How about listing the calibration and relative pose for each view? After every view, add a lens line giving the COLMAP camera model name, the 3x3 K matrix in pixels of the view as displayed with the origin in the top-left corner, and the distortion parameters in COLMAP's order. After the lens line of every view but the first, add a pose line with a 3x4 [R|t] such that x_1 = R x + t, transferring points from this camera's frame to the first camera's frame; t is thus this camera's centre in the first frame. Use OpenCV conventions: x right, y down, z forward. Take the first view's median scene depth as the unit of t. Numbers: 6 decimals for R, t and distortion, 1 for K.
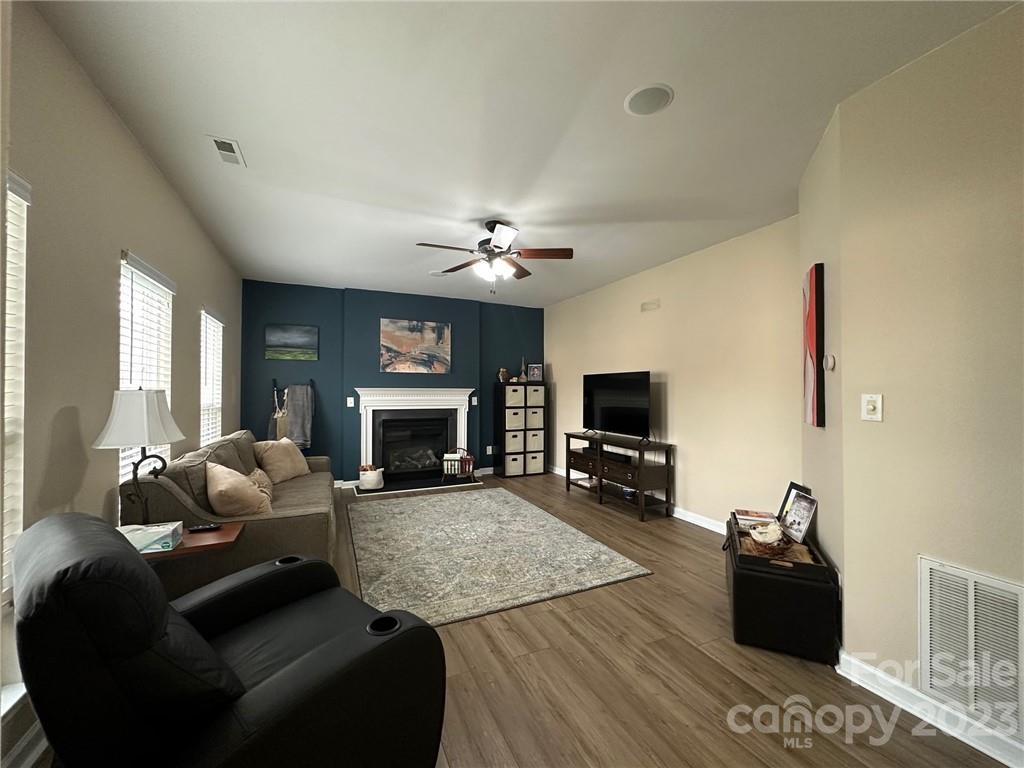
lens RADIAL K [[405.1, 0, 516.0], [0, 405.1, 388.0], [0, 0, 1]] dist [-0.001944, 0.000411]
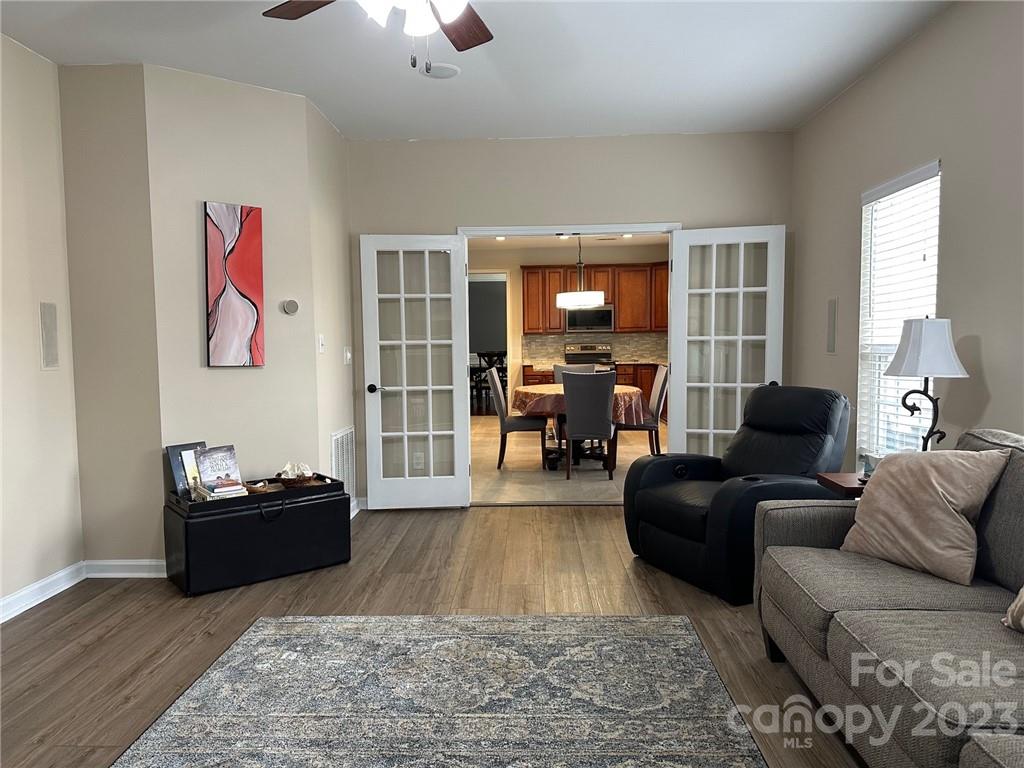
lens RADIAL K [[715.0, 0, 513.5], [0, 715.0, 390.7], [0, 0, 1]] dist [0.029024, -0.015990]
pose [[-0.893834, -0.019047, 0.447994, -0.342396], [0.011254, 0.997830, 0.064877, 0.022998], [-0.448257, 0.063030, -0.891680, 1.204072]]
